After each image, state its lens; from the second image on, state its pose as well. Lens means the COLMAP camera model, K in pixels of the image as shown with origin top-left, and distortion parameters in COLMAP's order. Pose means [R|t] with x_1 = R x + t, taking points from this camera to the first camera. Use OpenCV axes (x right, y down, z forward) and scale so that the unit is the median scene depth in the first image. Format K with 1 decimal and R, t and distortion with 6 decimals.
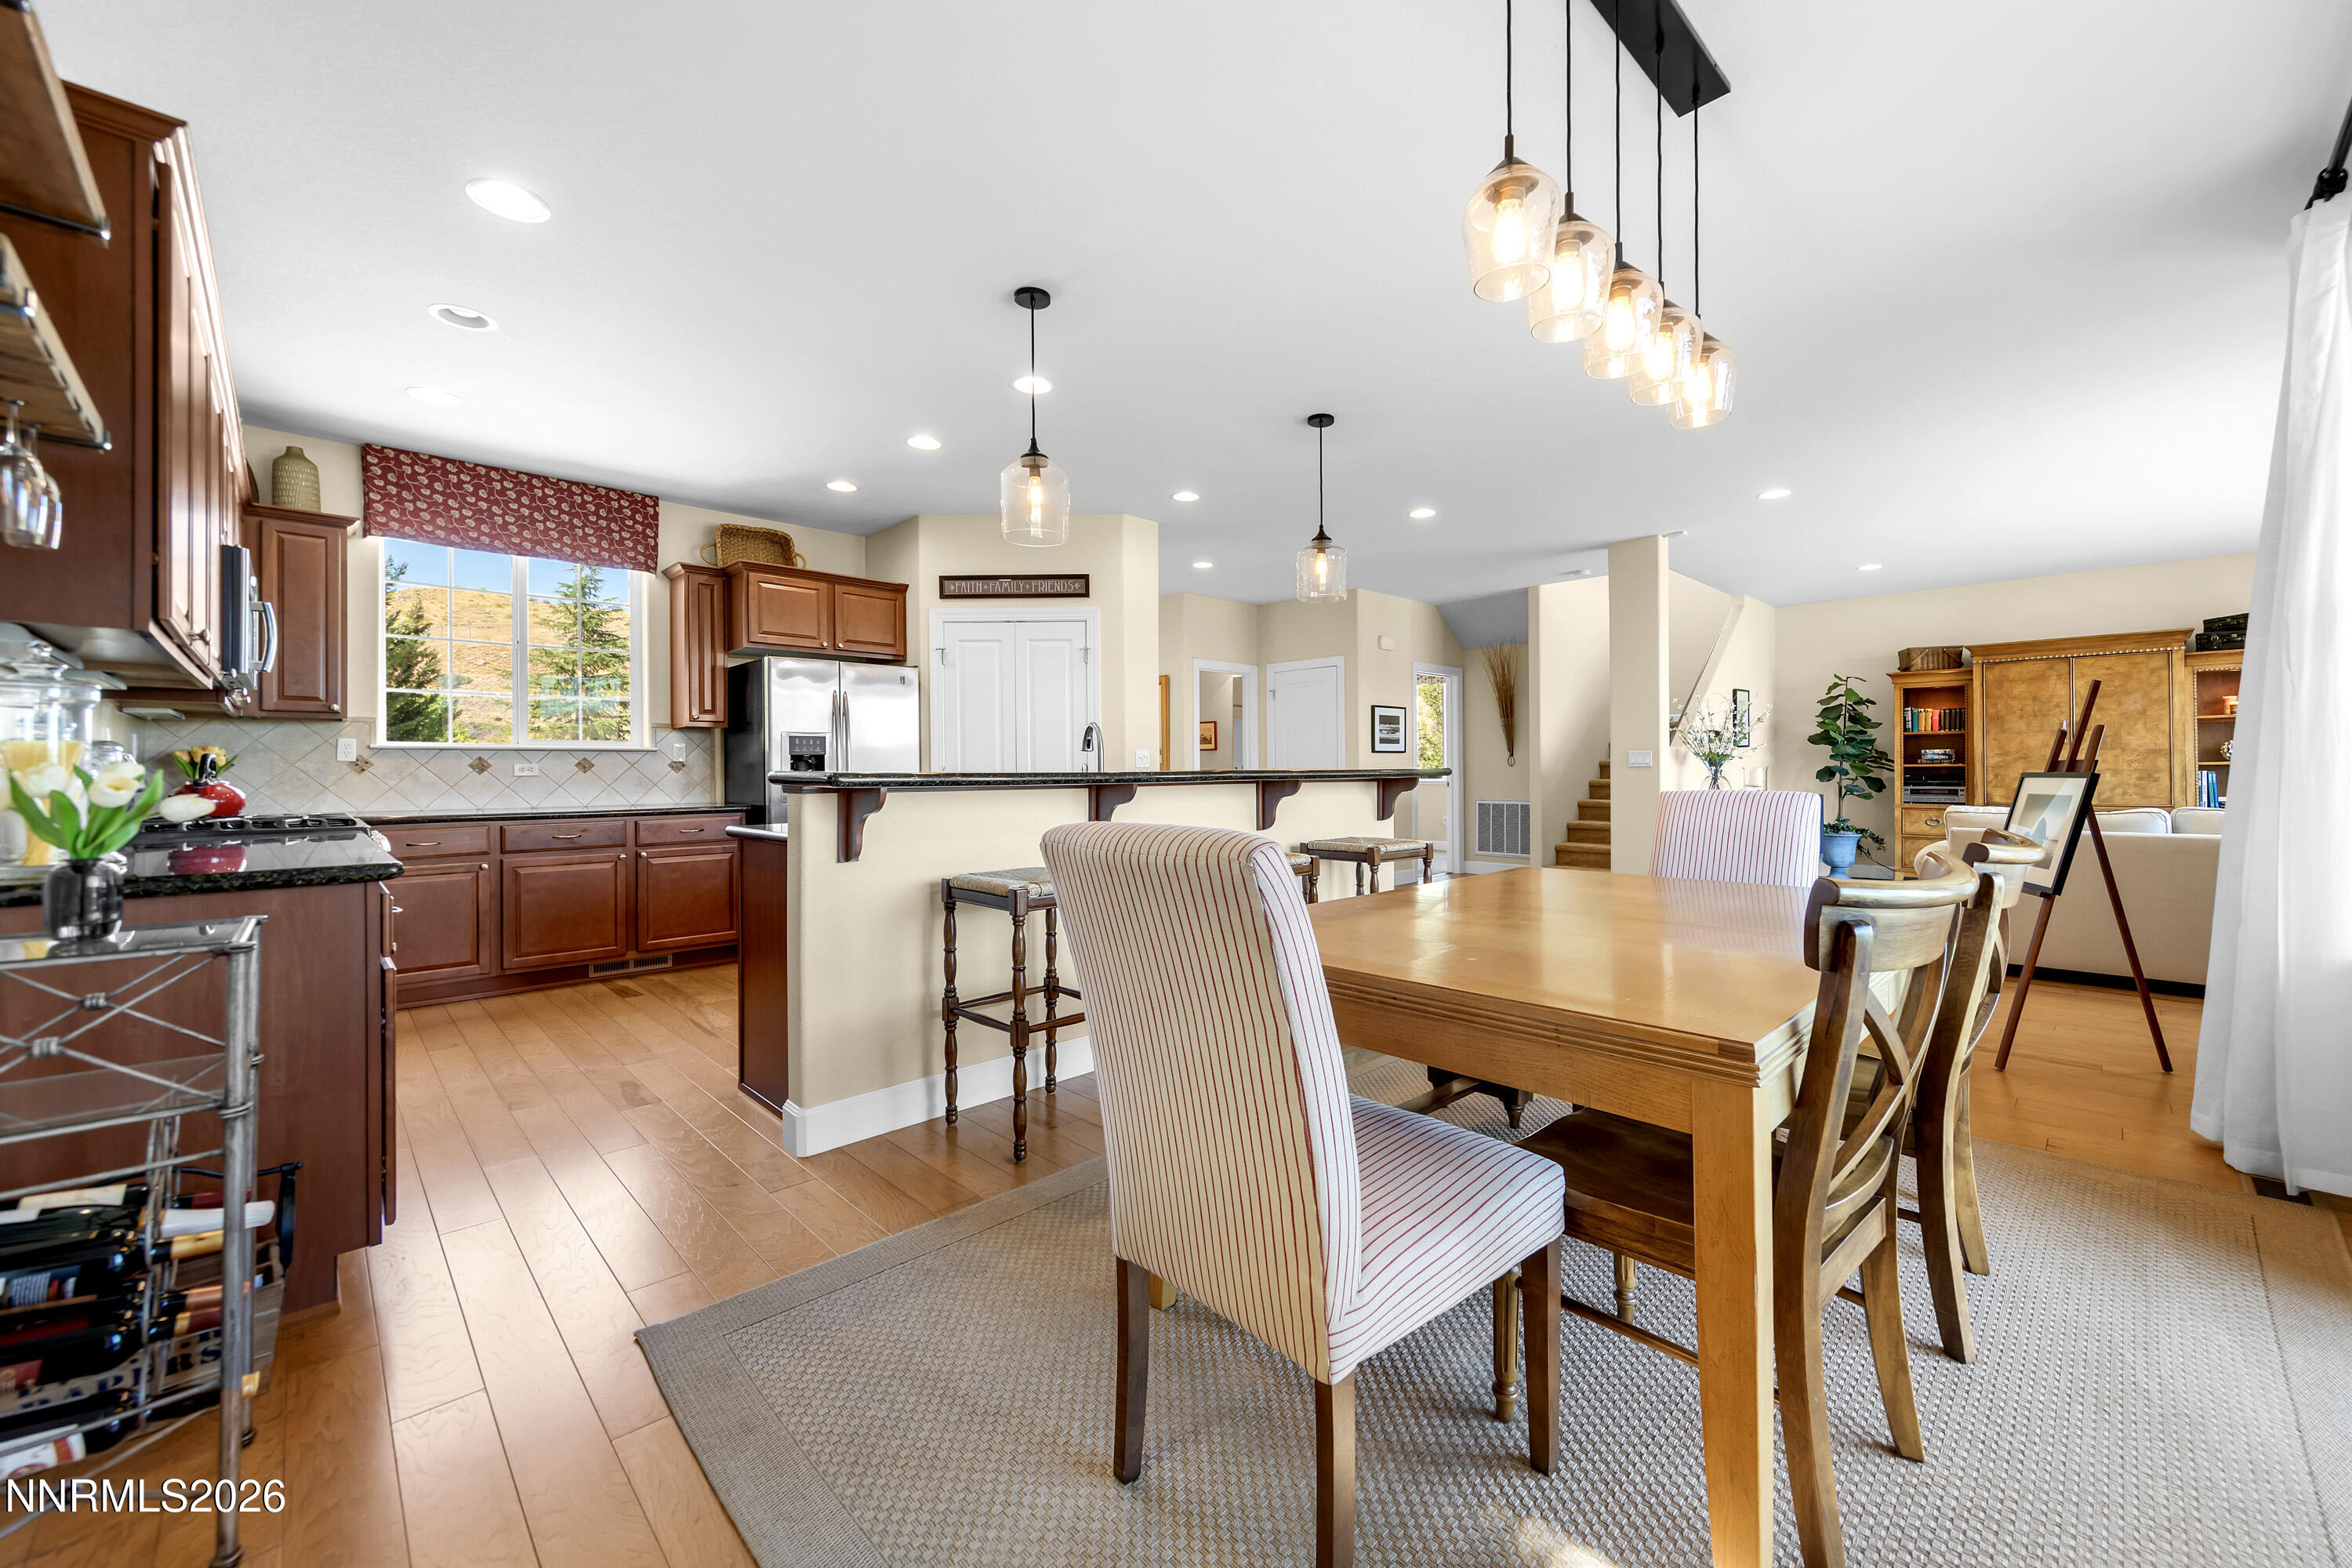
lens RADIAL K [[909.1, 0, 1196.1], [0, 909.1, 769.6], [0, 0, 1]] dist [0.000218, -0.000086]
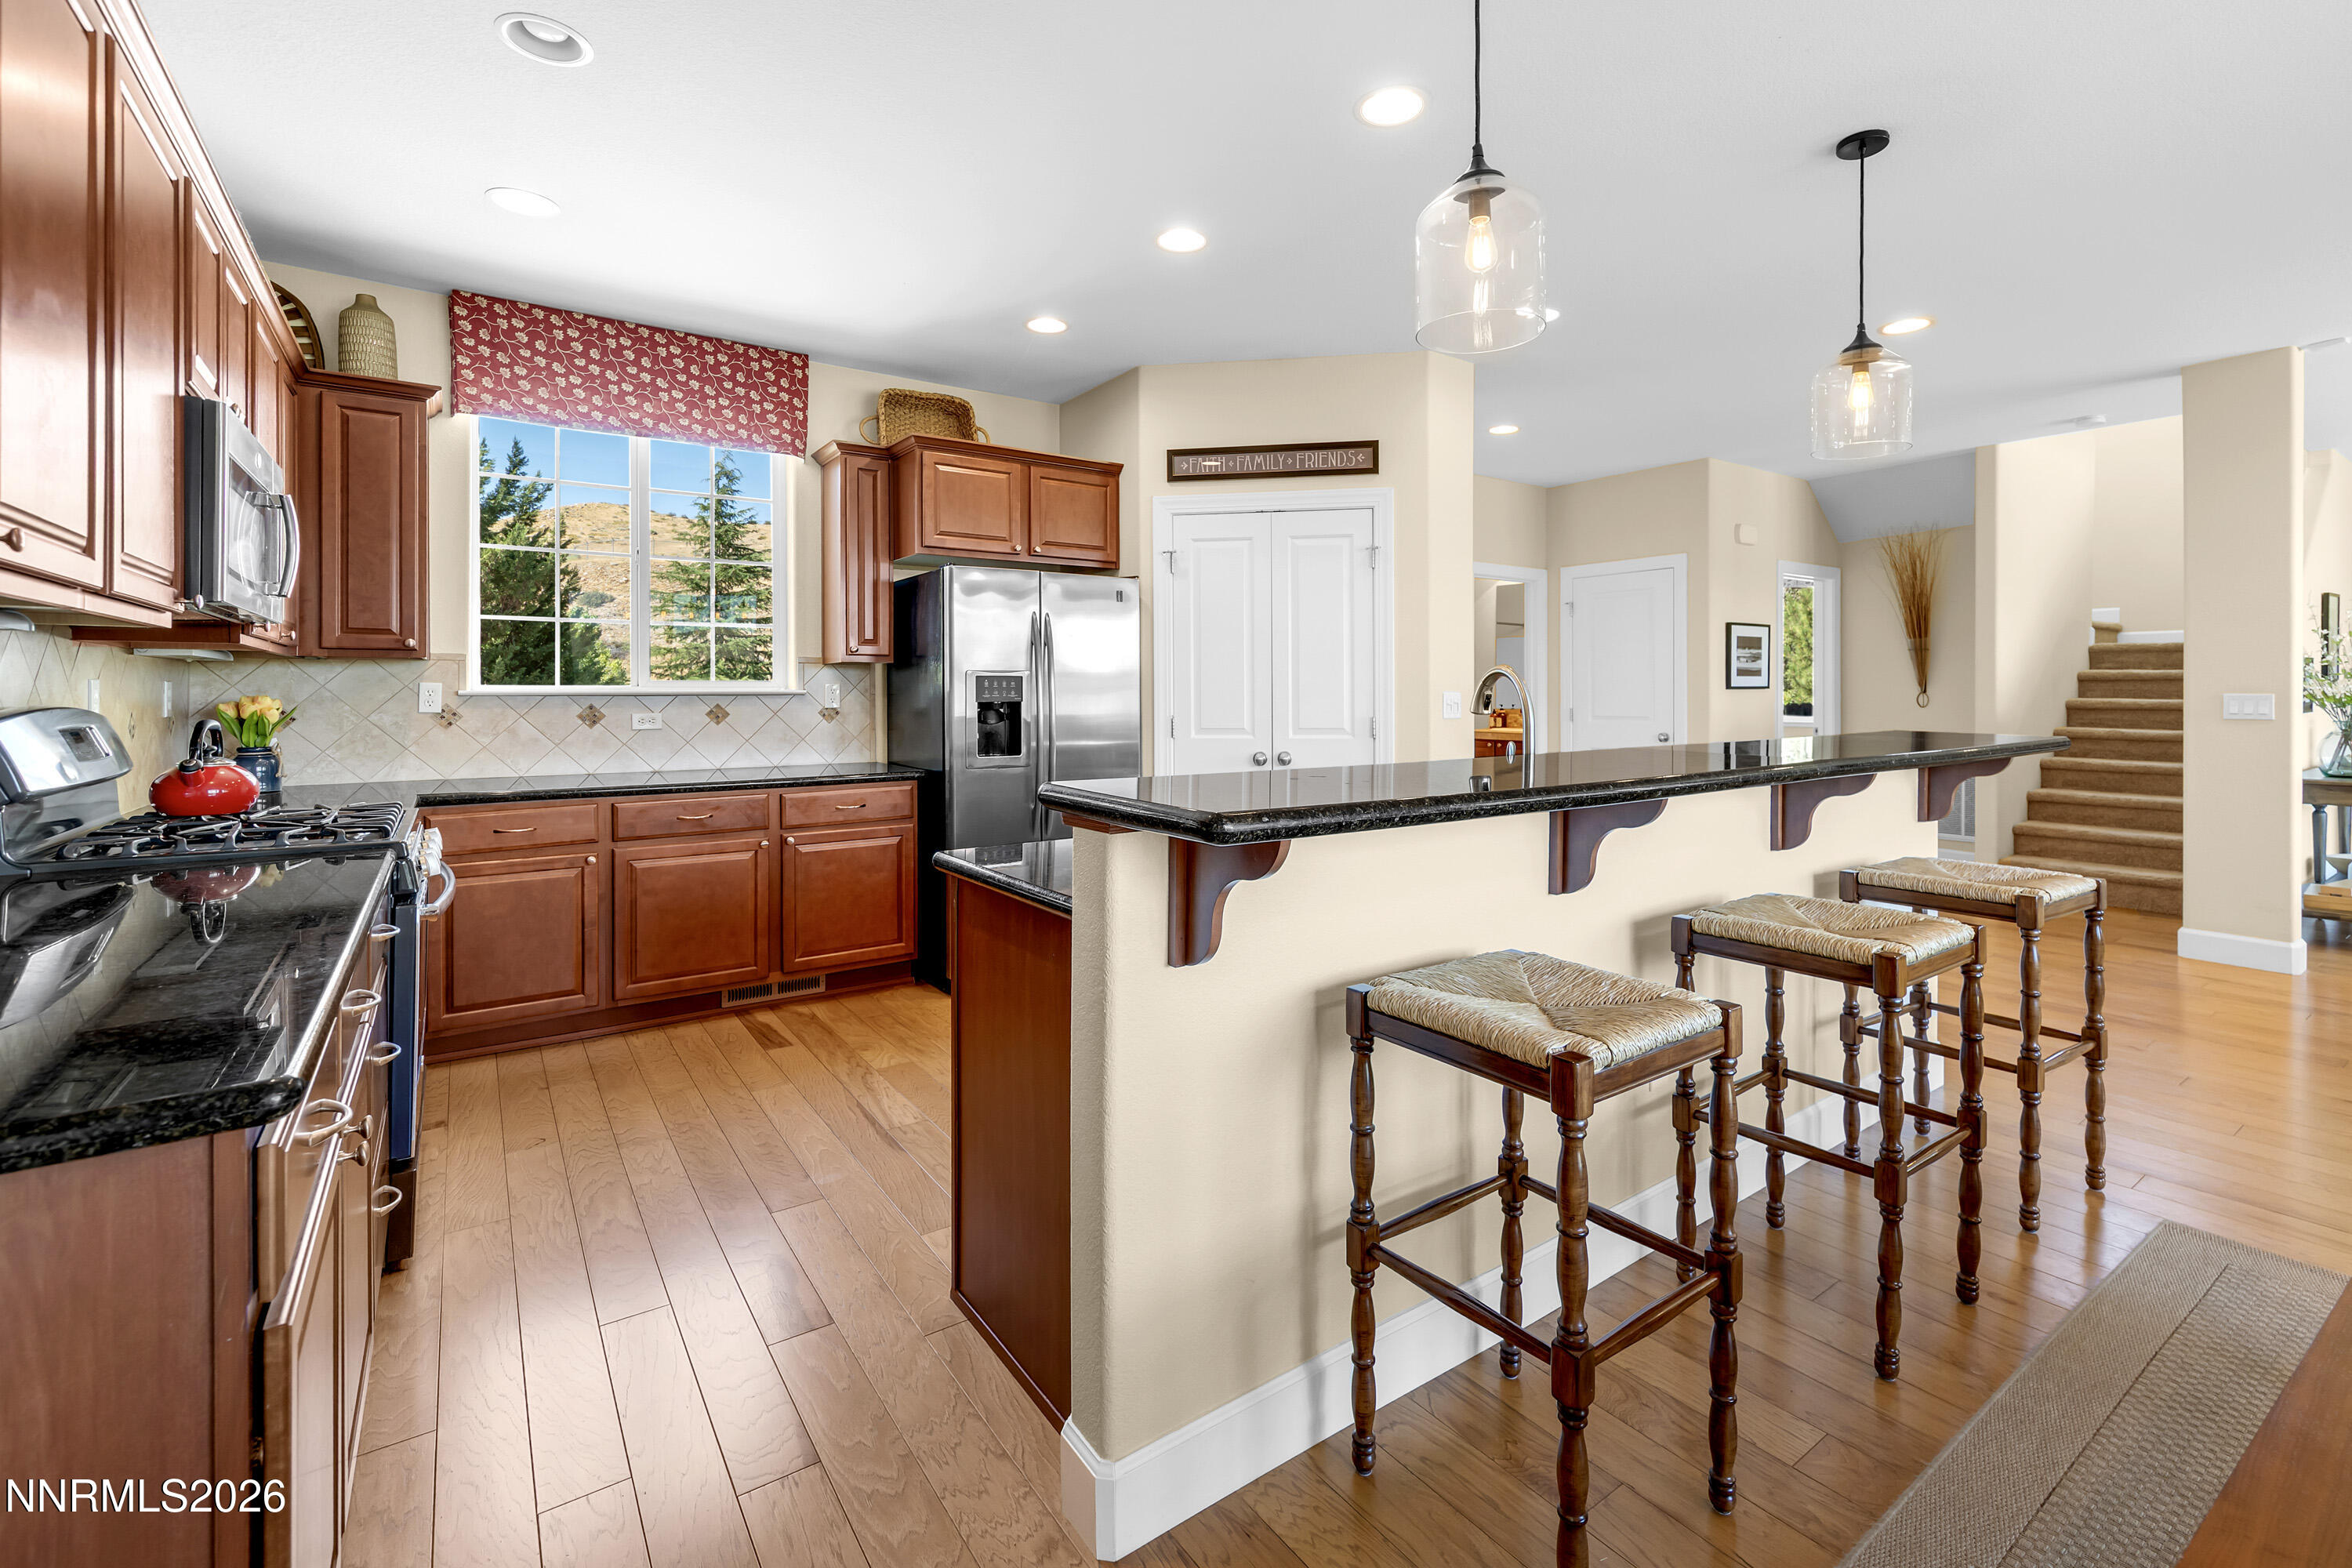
lens RADIAL K [[1019.8, 0, 1176.3], [0, 1019.8, 693.6], [0, 0, 1]] dist [0.002211, 0.000186]
pose [[0.985350, 0.004877, -0.170476, -0.161815], [-0.004336, 0.999984, 0.003547, -0.027833], [0.170491, -0.002755, 0.985355, 0.243669]]
